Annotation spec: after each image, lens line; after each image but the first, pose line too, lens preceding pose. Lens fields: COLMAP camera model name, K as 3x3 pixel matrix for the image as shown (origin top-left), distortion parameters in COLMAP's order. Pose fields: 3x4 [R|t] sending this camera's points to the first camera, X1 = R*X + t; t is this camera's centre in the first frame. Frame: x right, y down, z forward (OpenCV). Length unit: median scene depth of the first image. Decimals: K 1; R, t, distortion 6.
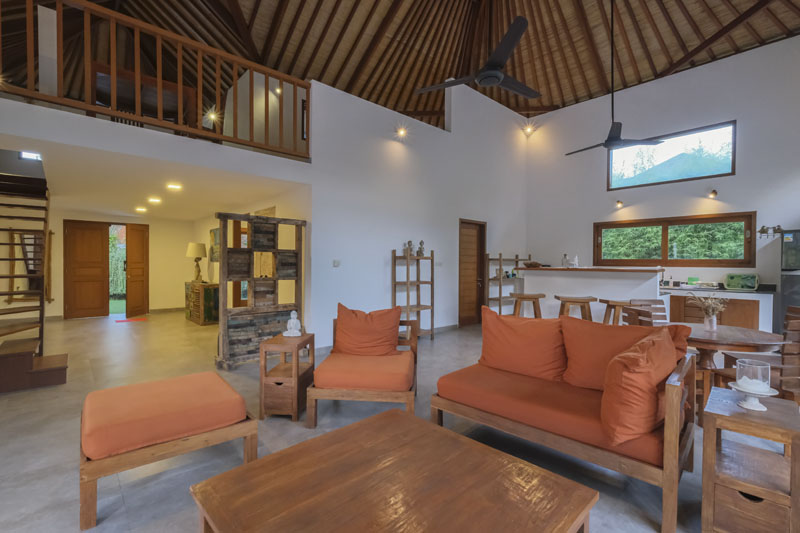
lens RADIAL K [[367.3, 0, 398.2], [0, 367.3, 267.0], [0, 0, 1]] dist [0.003949, 0.001366]
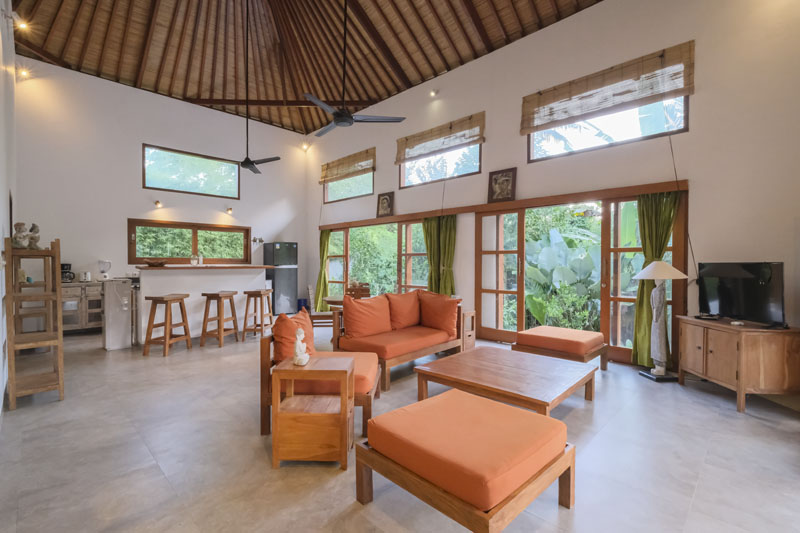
lens RADIAL K [[367.3, 0, 393.7], [0, 367.3, 268.6], [0, 0, 1]] dist [0.003949, 0.001366]
pose [[-0.023356, -0.022298, 0.999479, -0.481055], [0.008899, 0.999707, 0.022511, -0.007810], [-0.999688, 0.009421, -0.023151, 0.385857]]
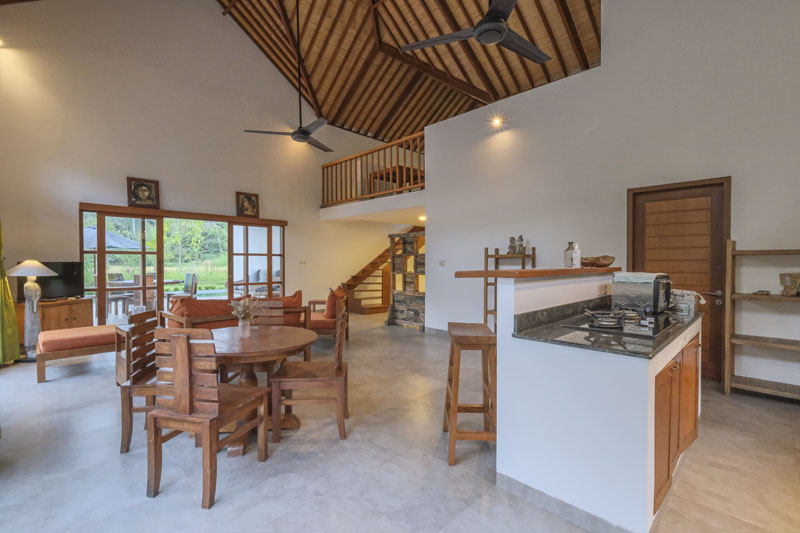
lens RADIAL K [[367.3, 0, 398.2], [0, 367.3, 264.0], [0, 0, 1]] dist [0.003949, 0.001366]
pose [[0.040651, -0.003401, -0.999168, 0.796632], [-0.010502, 0.999938, -0.003831, -0.000359], [0.999118, 0.010649, 0.040612, 0.614412]]
